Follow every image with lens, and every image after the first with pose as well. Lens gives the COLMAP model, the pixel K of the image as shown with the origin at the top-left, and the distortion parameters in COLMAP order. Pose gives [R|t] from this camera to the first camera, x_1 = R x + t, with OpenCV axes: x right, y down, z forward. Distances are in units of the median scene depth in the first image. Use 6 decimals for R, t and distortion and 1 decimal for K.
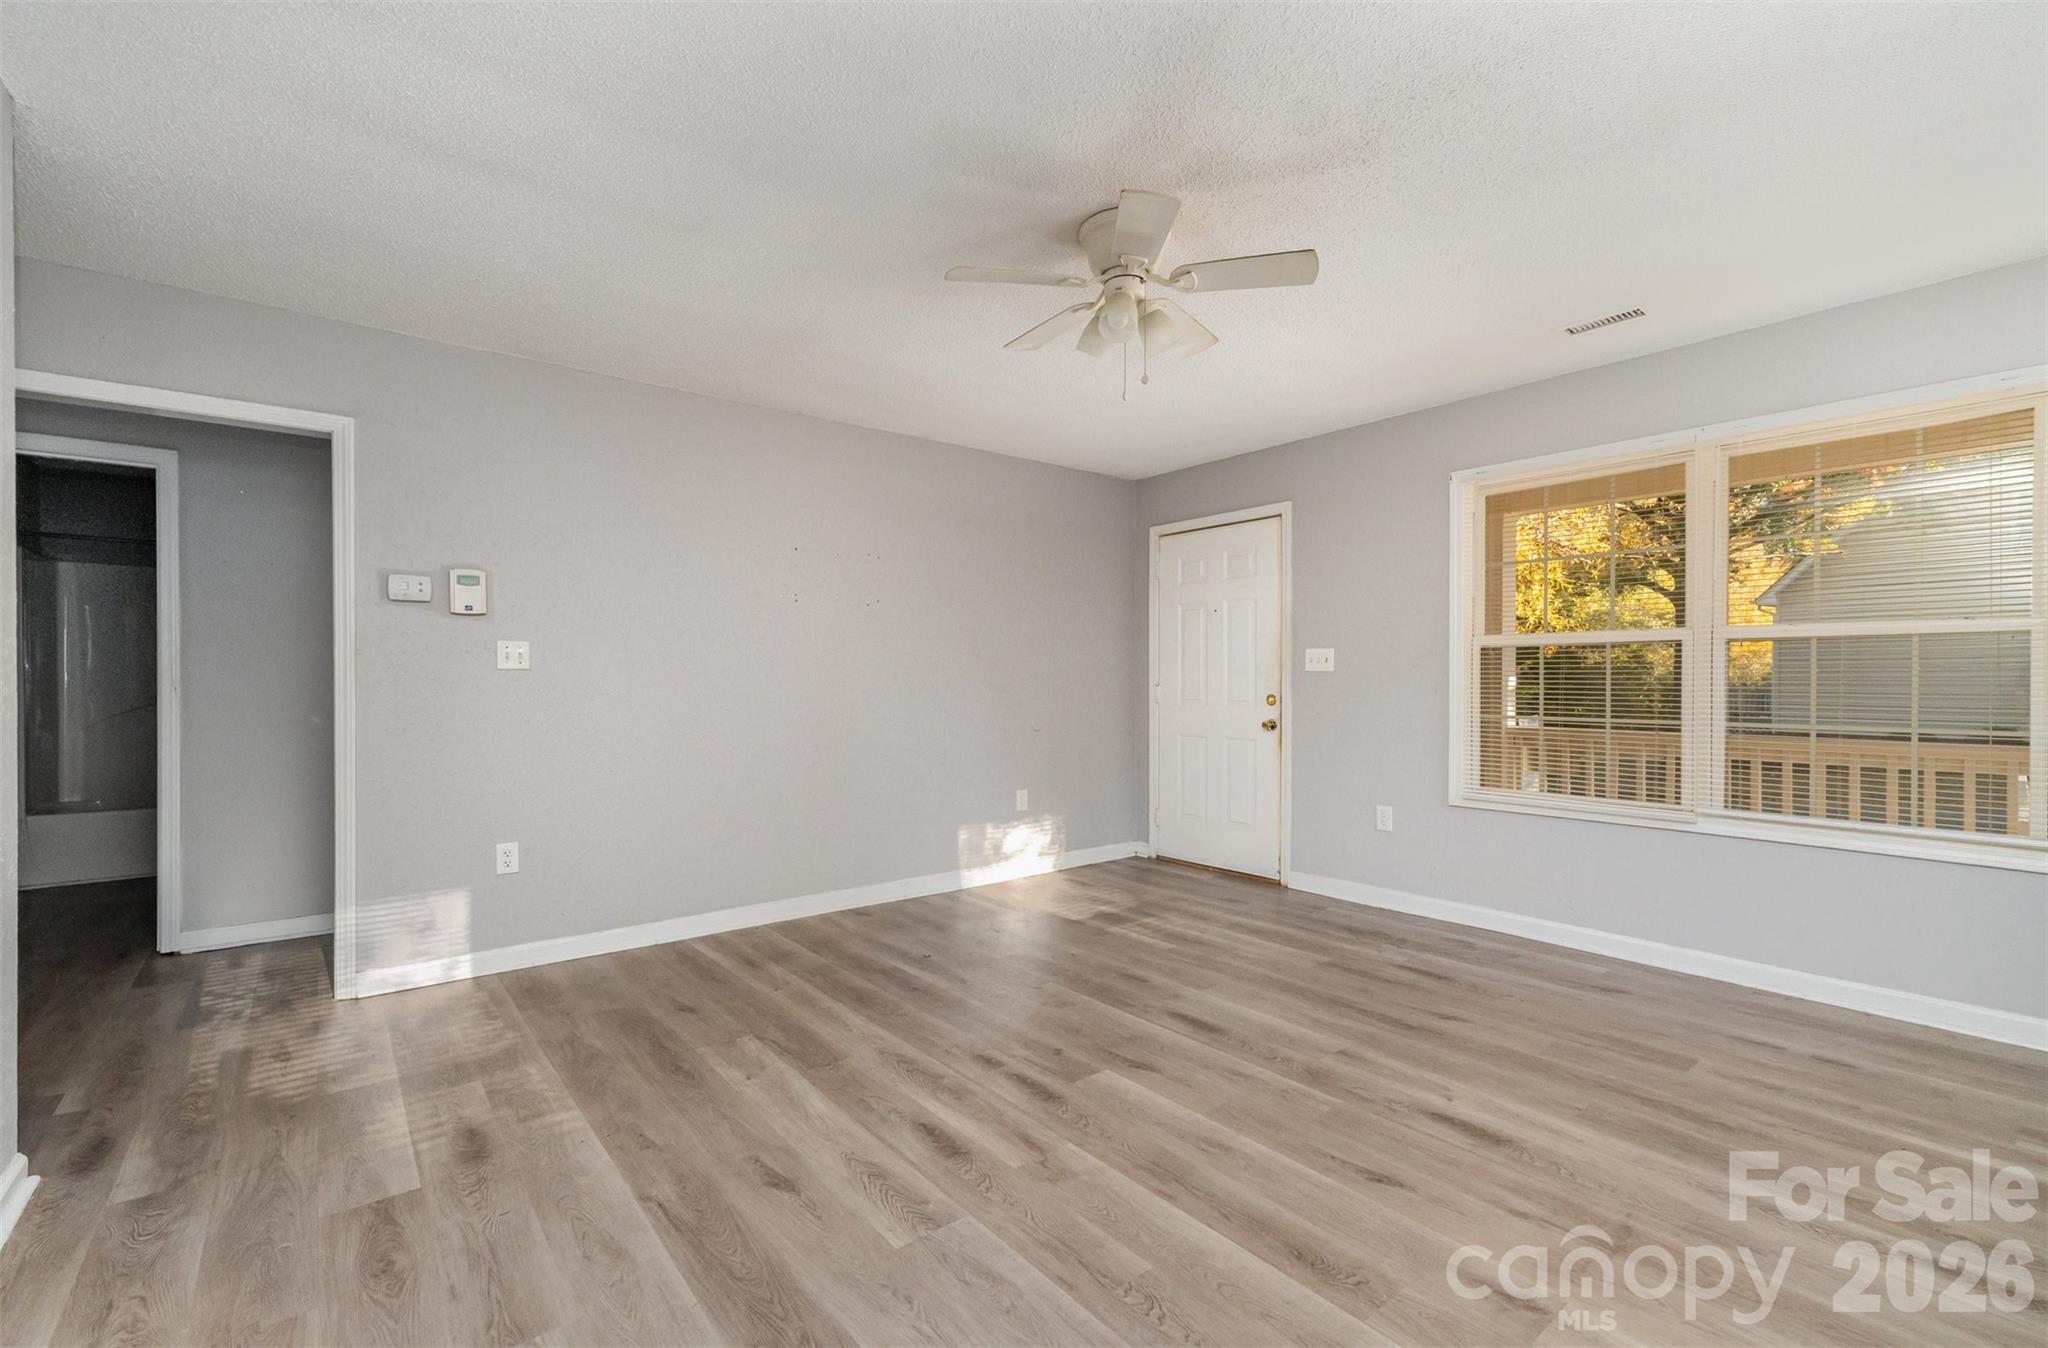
lens RADIAL K [[872.5, 0, 1021.4], [0, 872.5, 680.4], [0, 0, 1]] dist [0.007964, 0.000656]
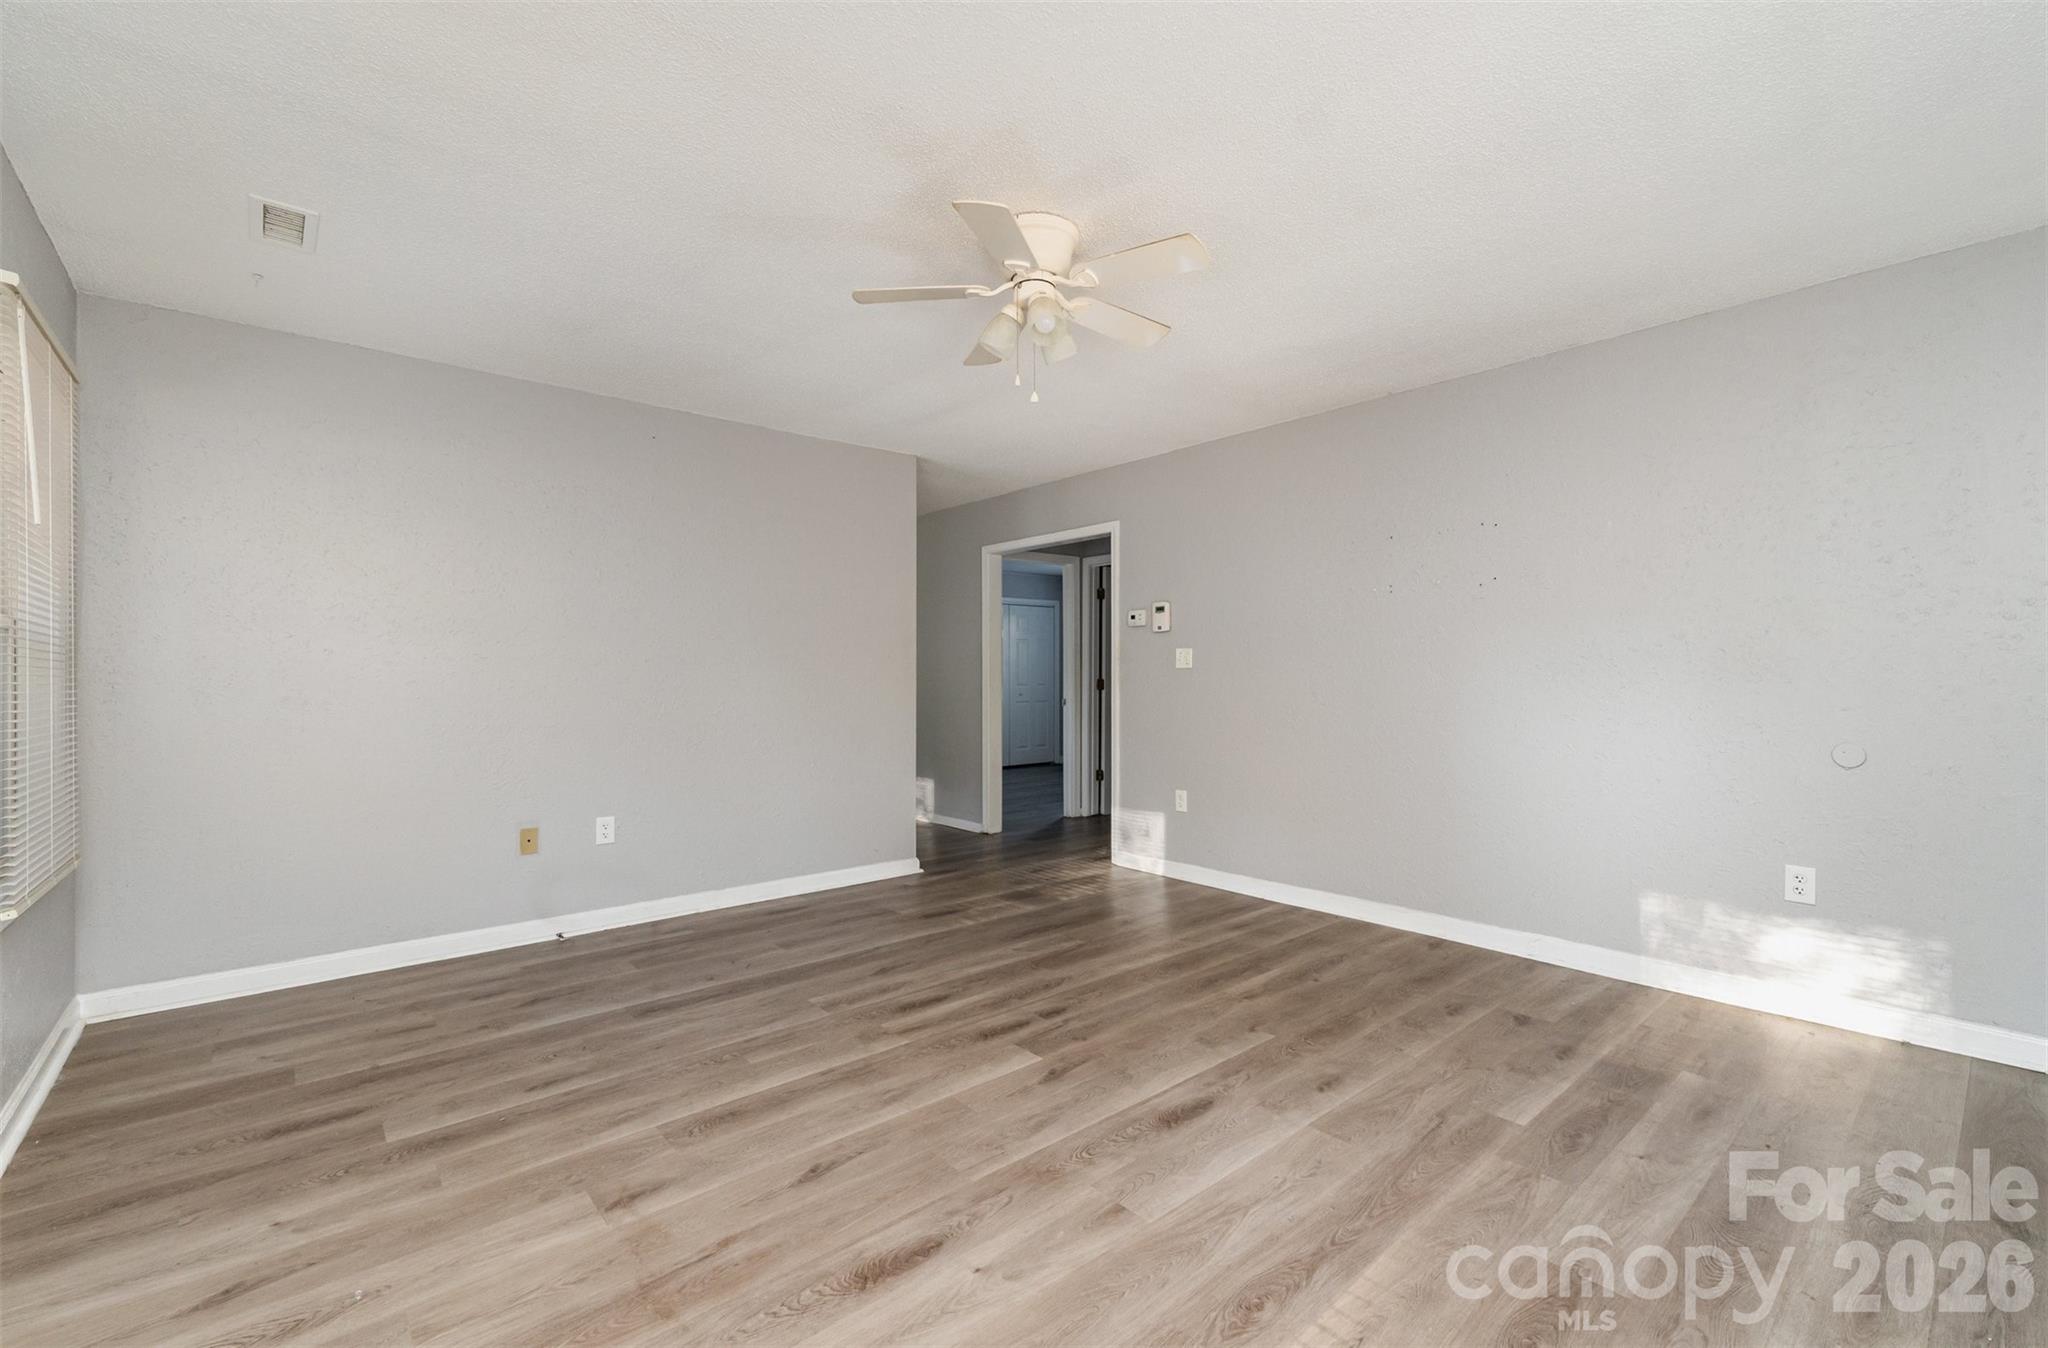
lens RADIAL K [[872.5, 0, 1029.0], [0, 872.5, 670.9], [0, 0, 1]] dist [0.007964, 0.000656]
pose [[0.034409, -0.006795, -0.999385, 0.995887], [0.004142, 0.999969, -0.006657, -0.000230], [0.999399, -0.003910, 0.034436, 0.845252]]
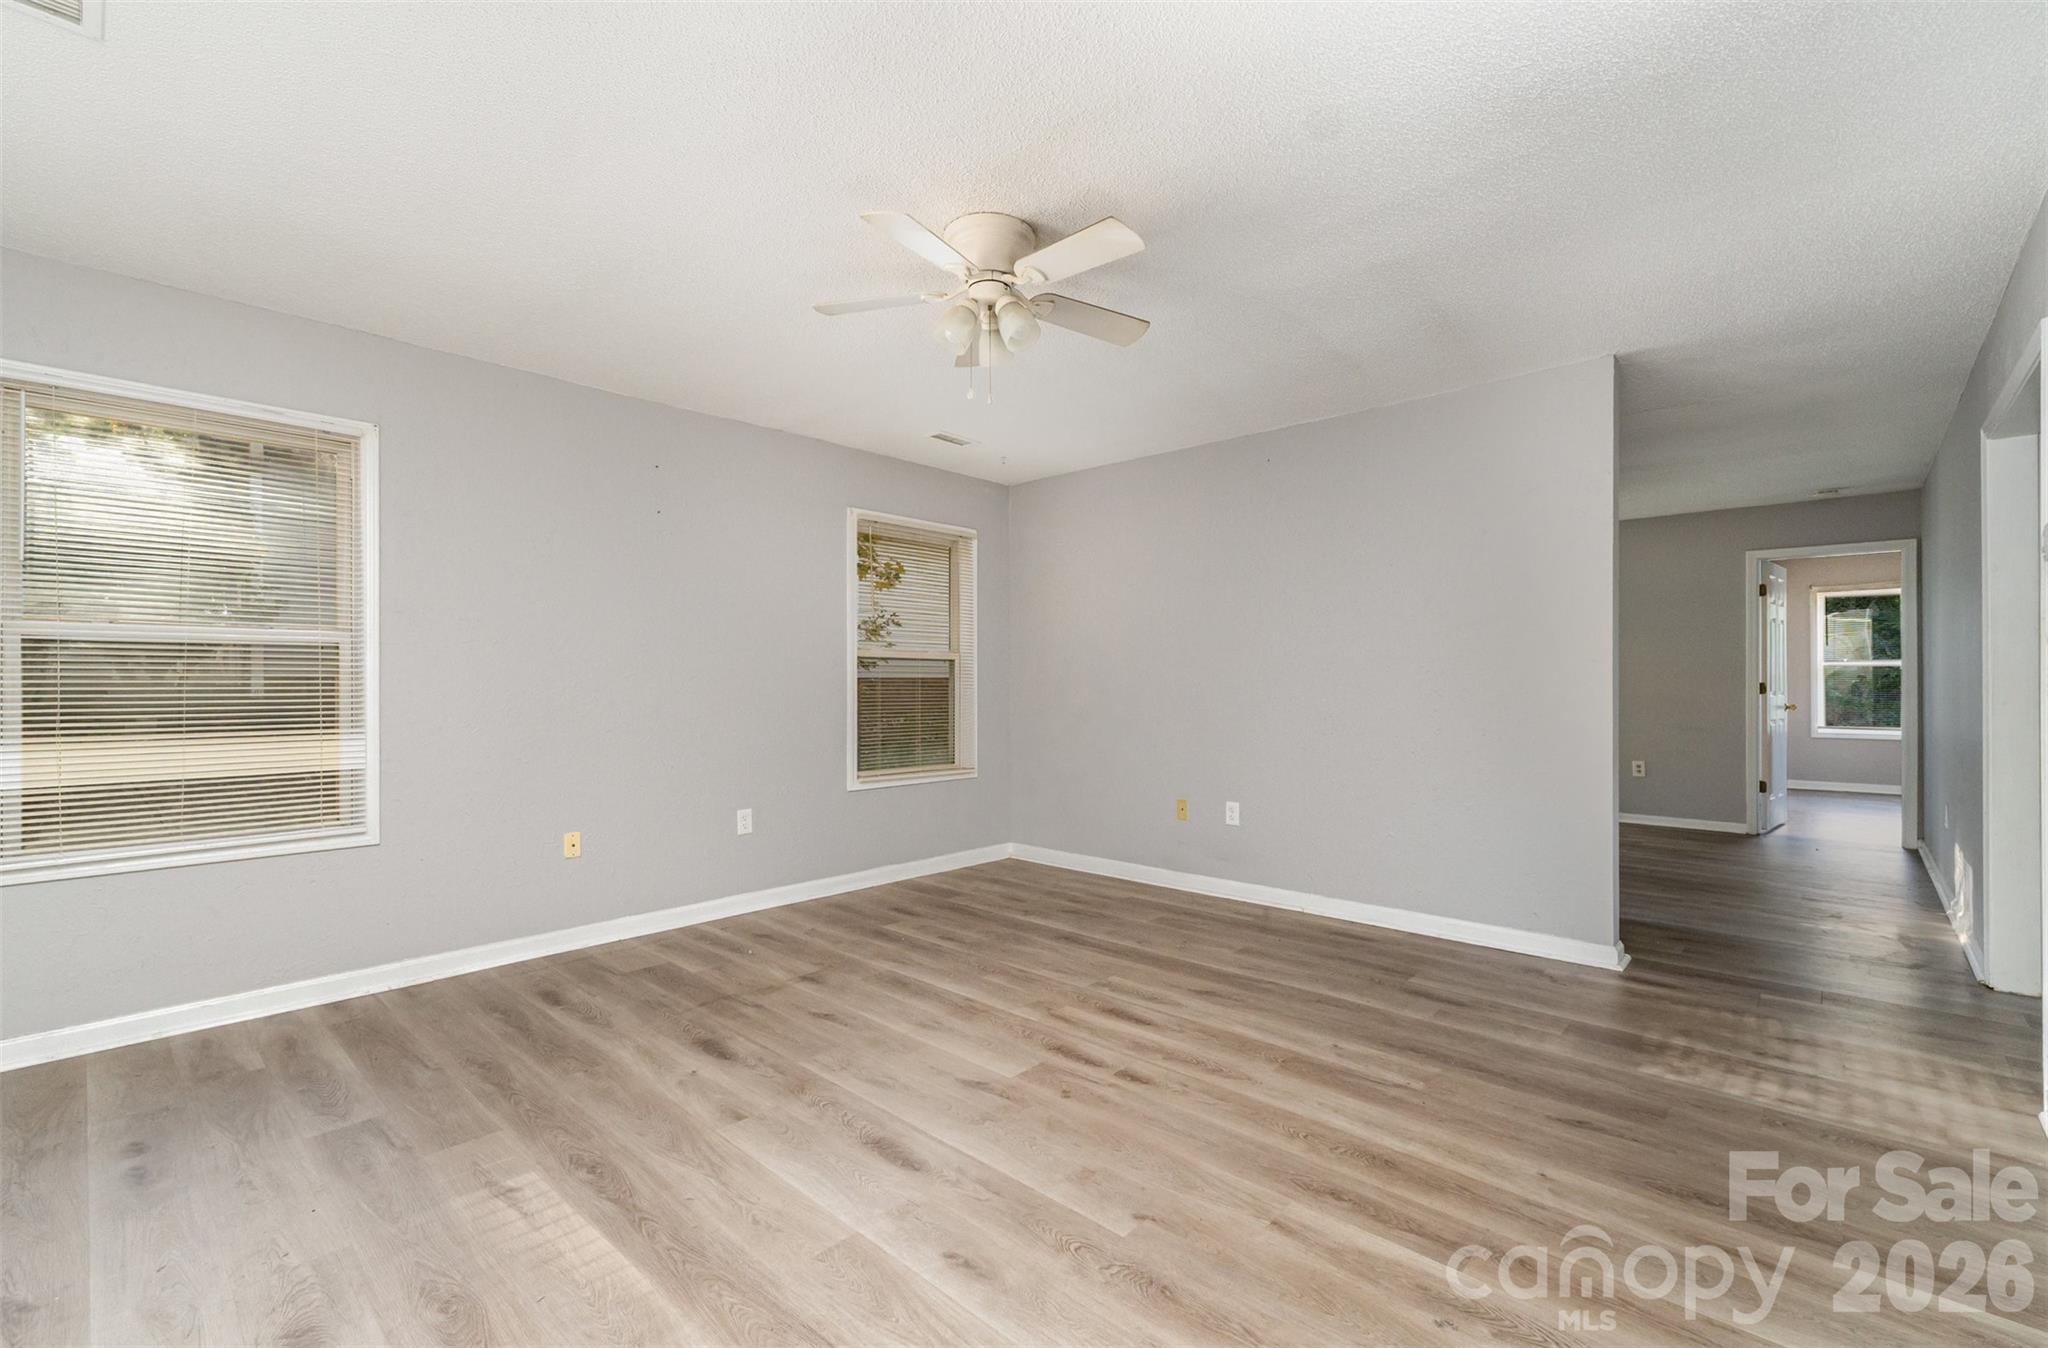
lens RADIAL K [[872.5, 0, 1014.5], [0, 872.5, 682.0], [0, 0, 1]] dist [0.007964, 0.000656]
pose [[-0.991348, 0.002654, -0.131234, 0.197392], [0.003196, 0.999987, -0.003914, 0.002833], [0.131222, -0.004300, -0.991344, 1.760730]]
